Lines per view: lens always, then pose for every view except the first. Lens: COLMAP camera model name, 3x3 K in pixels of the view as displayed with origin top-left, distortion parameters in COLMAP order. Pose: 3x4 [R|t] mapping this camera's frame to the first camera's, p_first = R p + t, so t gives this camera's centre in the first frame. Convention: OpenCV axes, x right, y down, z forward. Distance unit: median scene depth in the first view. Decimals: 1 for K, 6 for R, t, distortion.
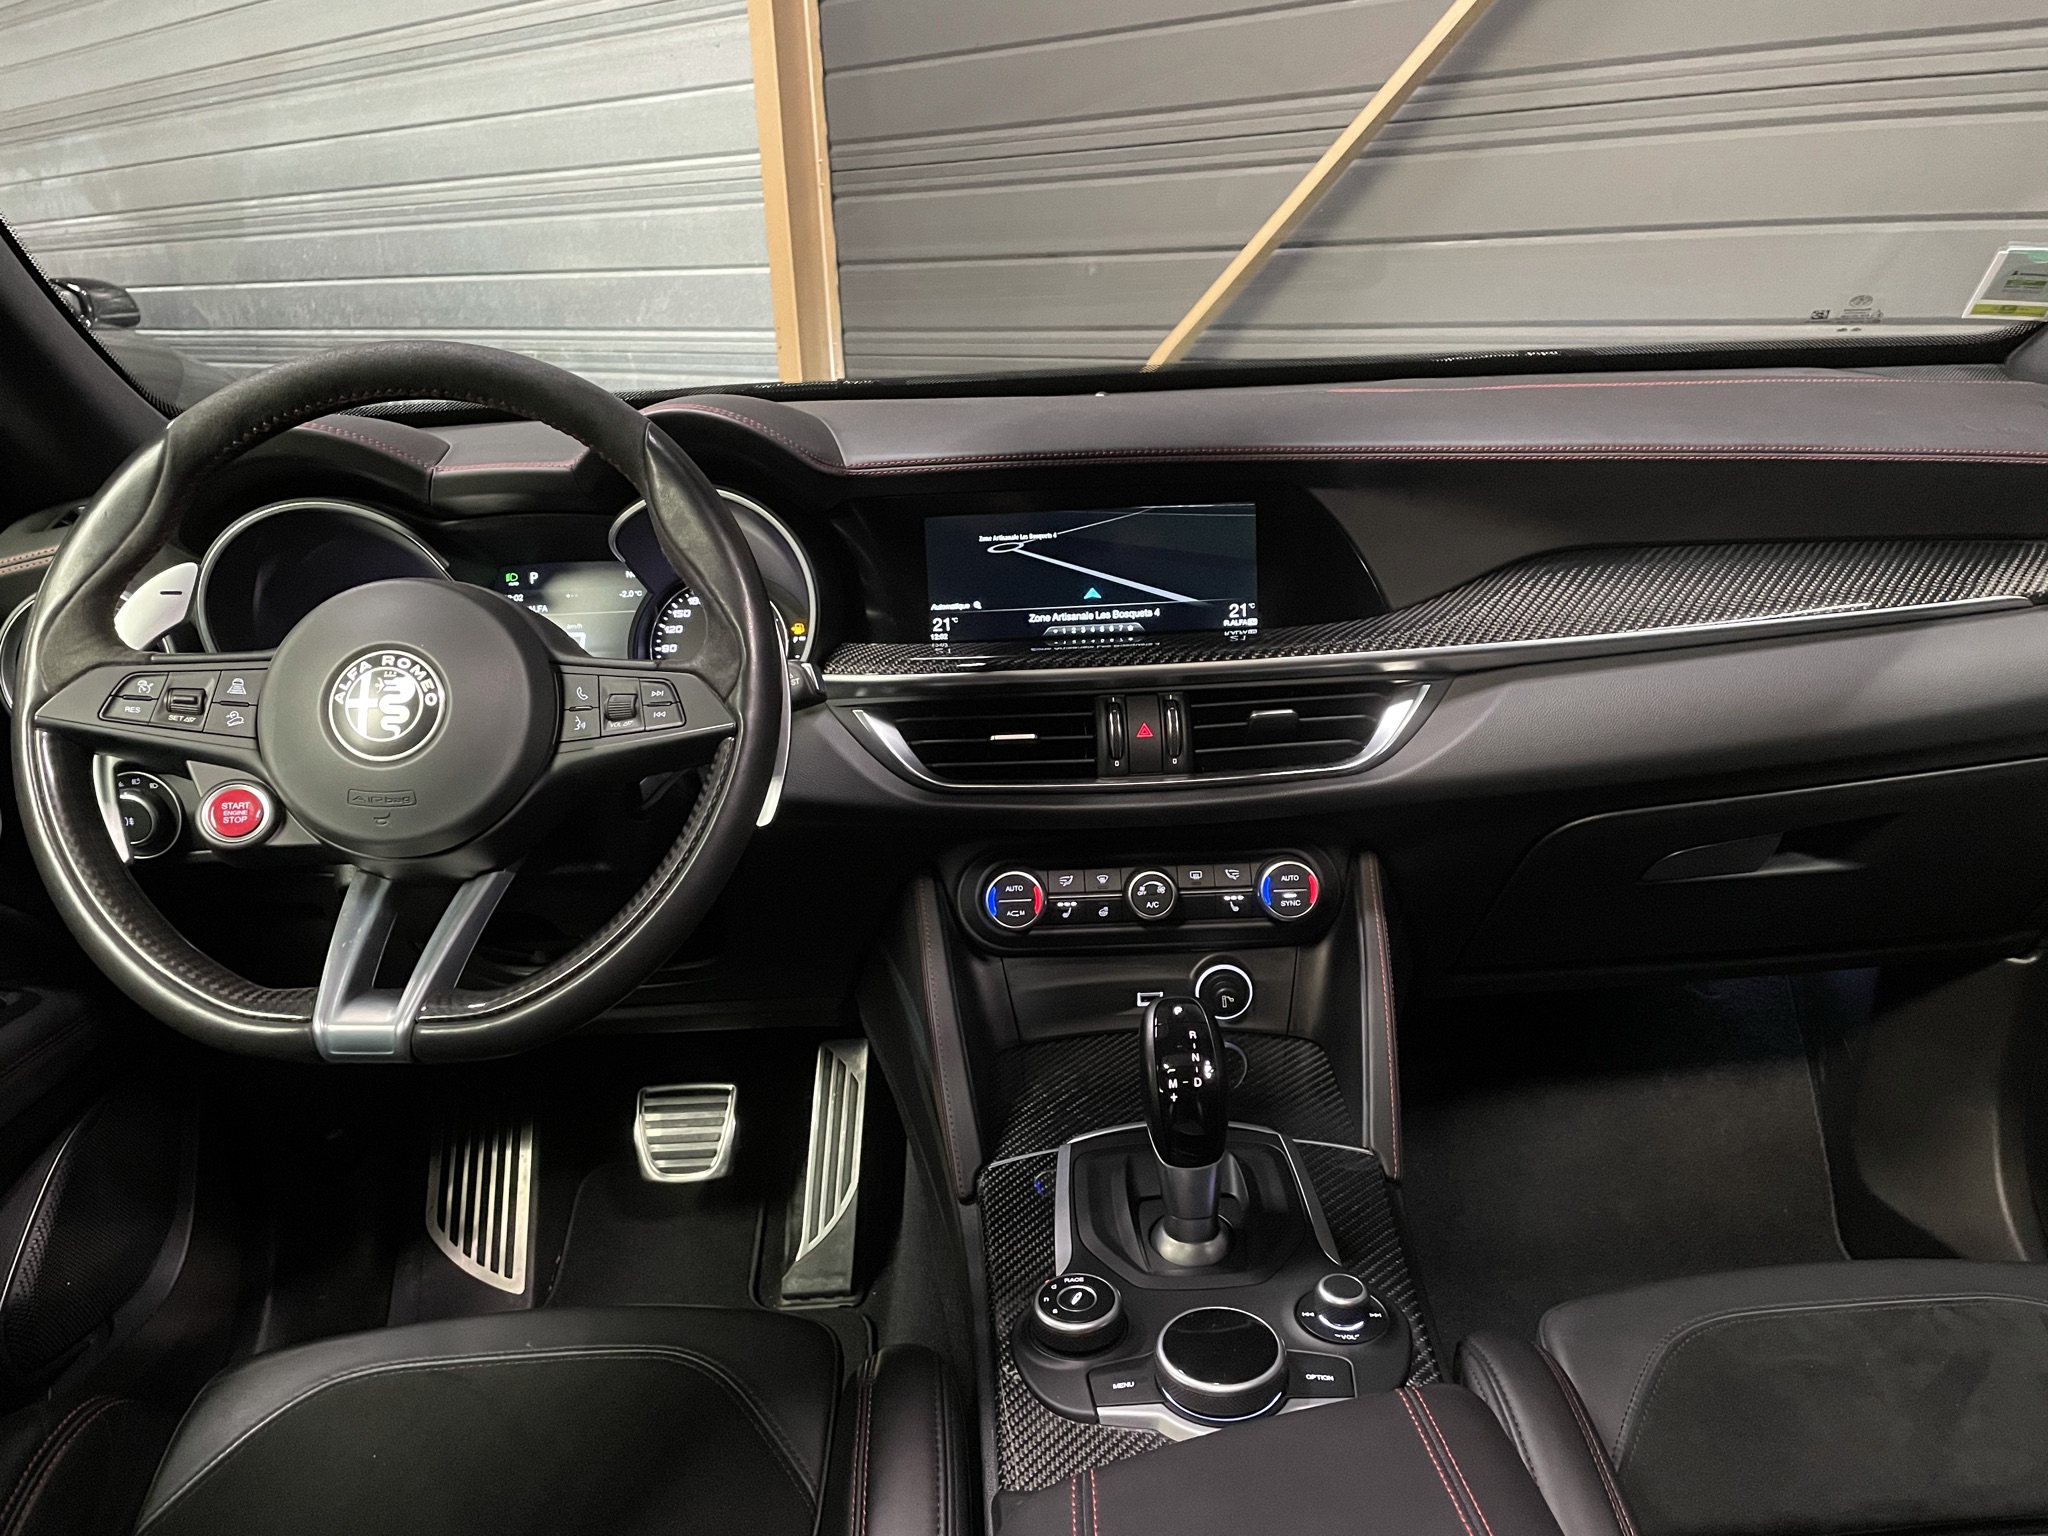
lens RADIAL K [[1548.0, 0, 1024.9], [0, 1548.0, 756.1], [0, 0, 1]] dist [0.107945, -0.152682]
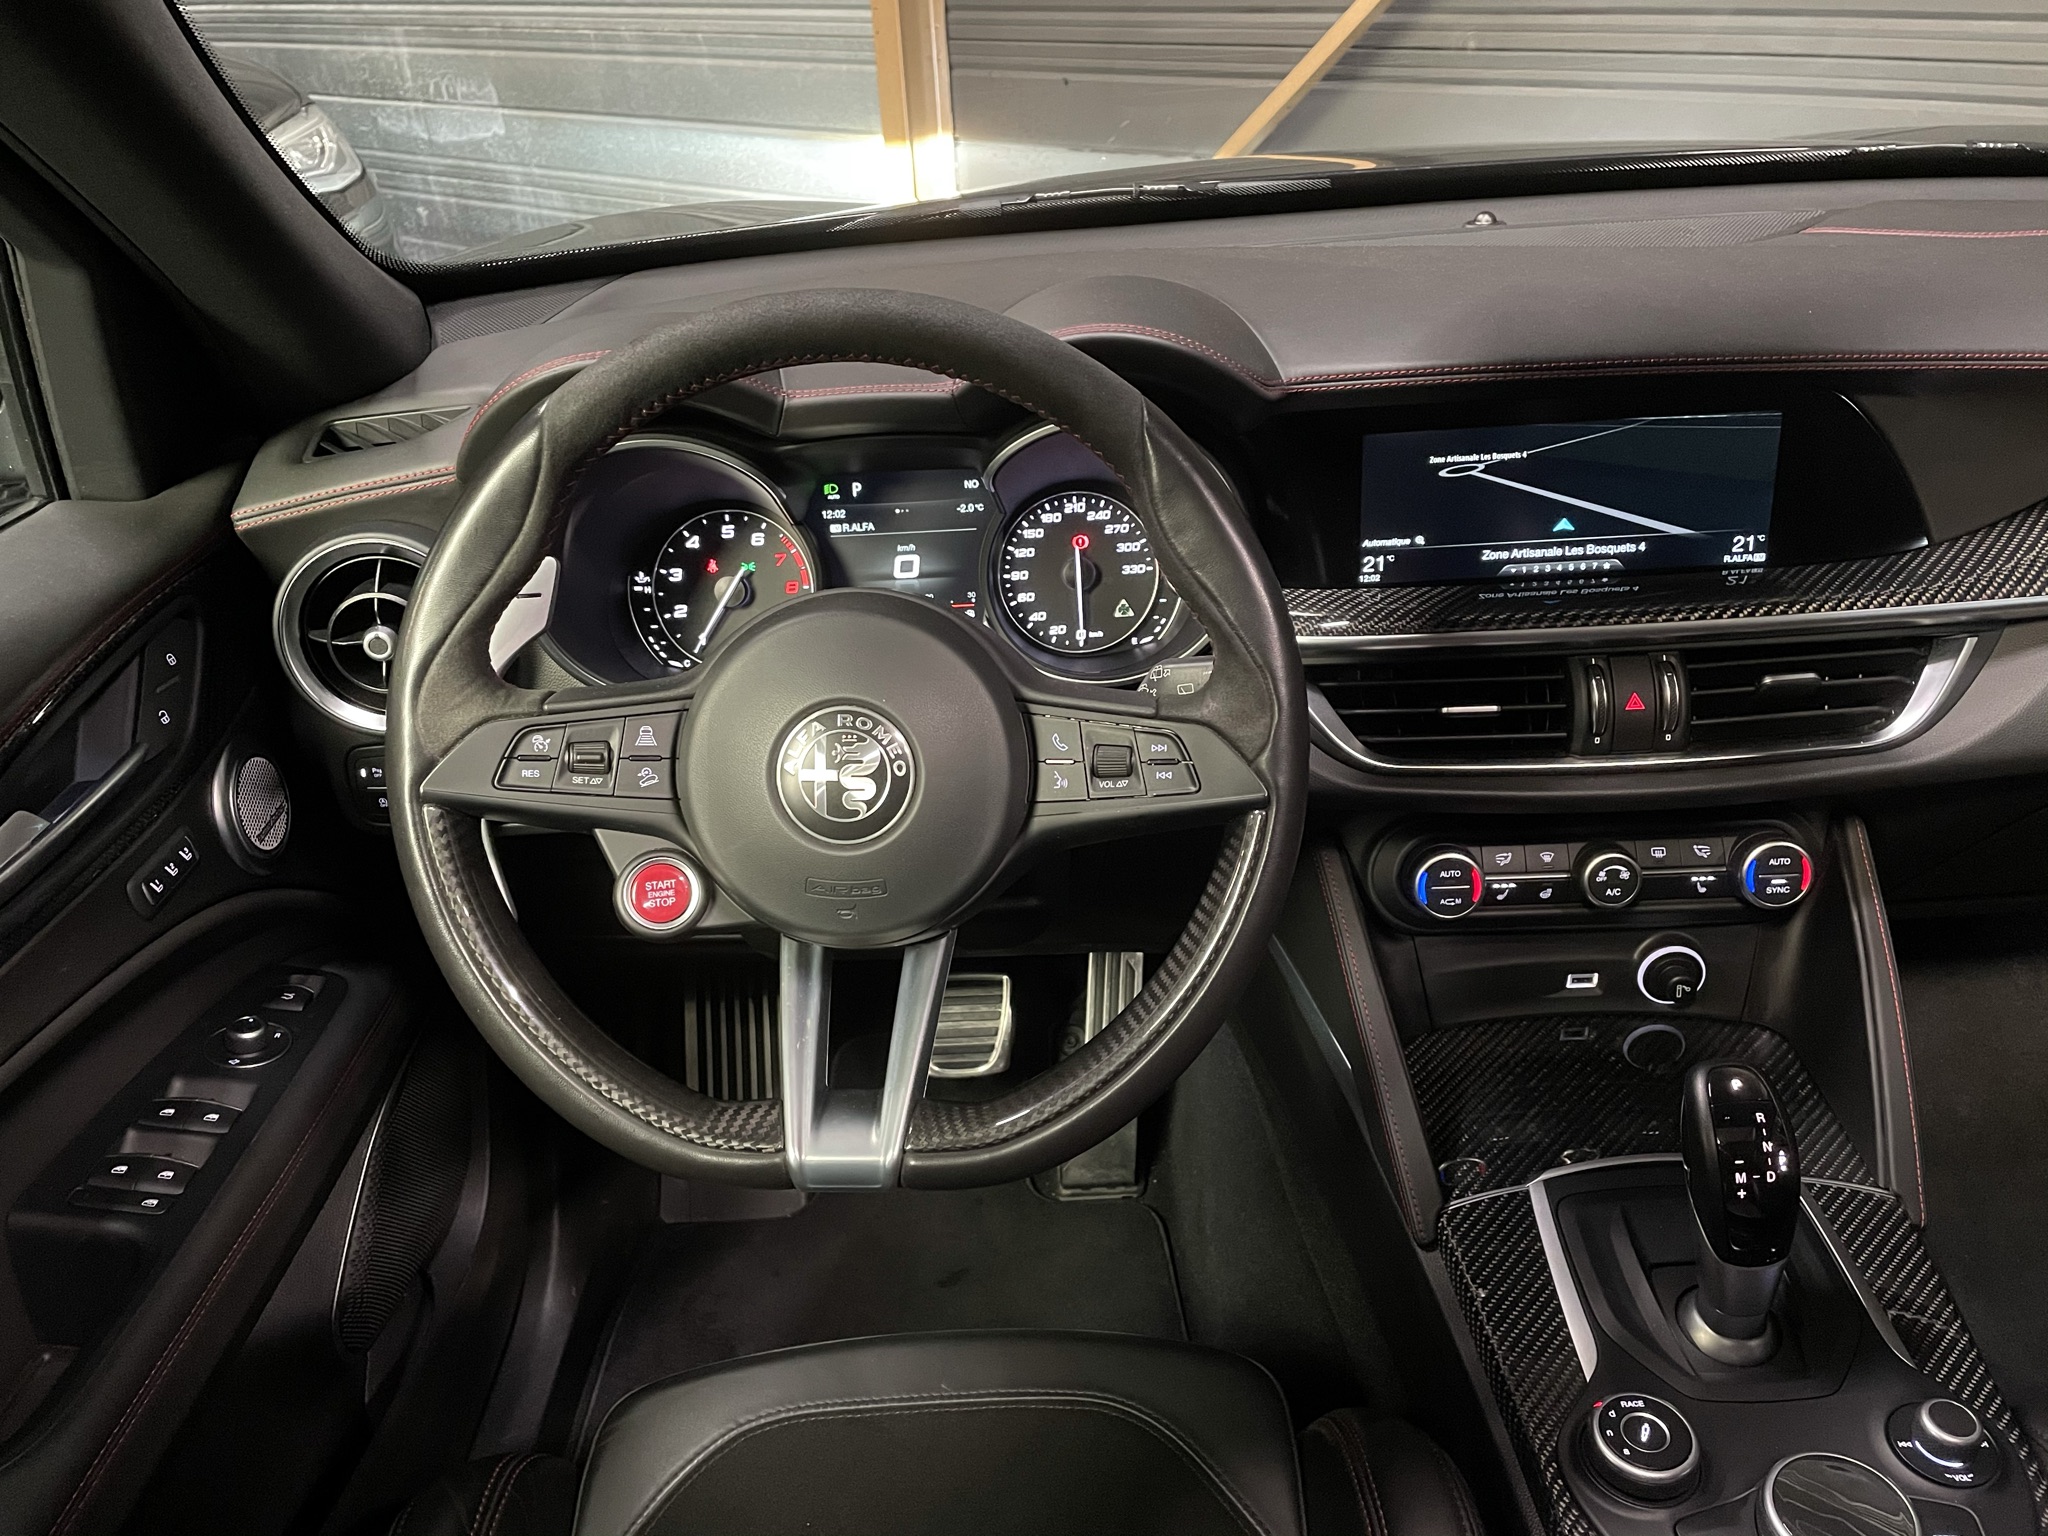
lens RADIAL K [[1548.0, 0, 1024.9], [0, 1548.0, 756.1], [0, 0, 1]] dist [0.107945, -0.152682]
pose [[0.999809, -0.003156, -0.019296, -0.226655], [0.007016, 0.979078, 0.203363, -0.156601], [0.018251, -0.203460, 0.978913, 0.162407]]
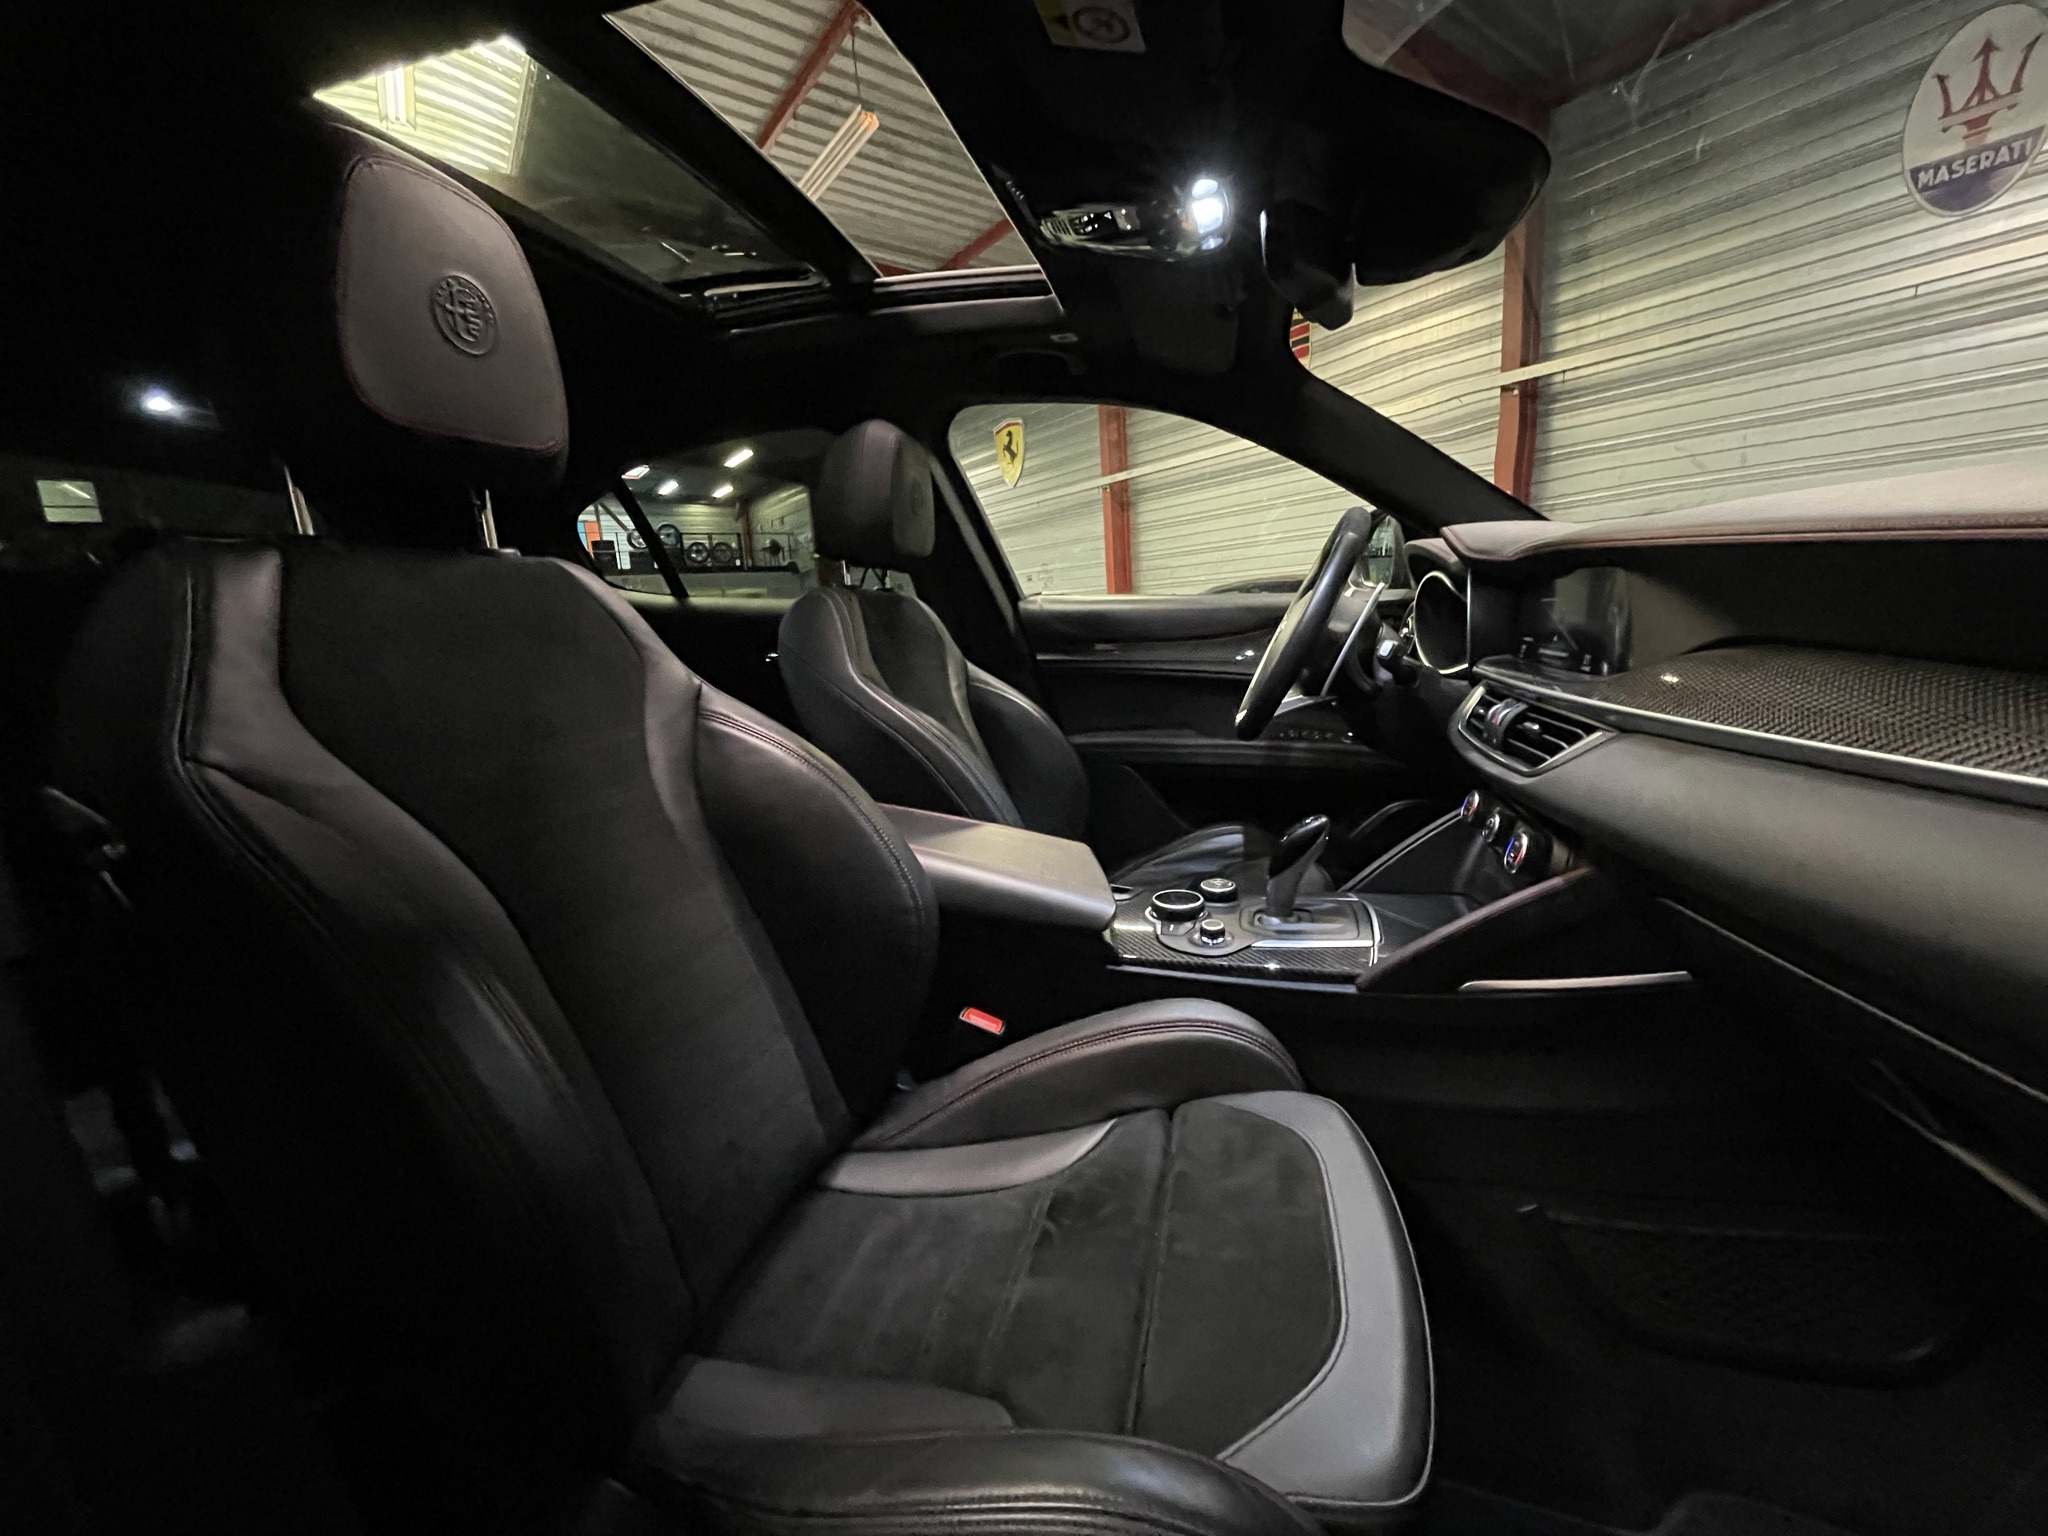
lens RADIAL K [[823.6, 0, 1024.5], [0, 823.6, 761.6], [0, 0, 1]] dist [-0.001951, 0.000223]
pose [[-0.287324, 0.221874, -0.931781, 0.997011], [-0.222684, 0.930672, 0.290277, -0.111041], [0.931588, 0.290896, -0.217997, 0.725136]]
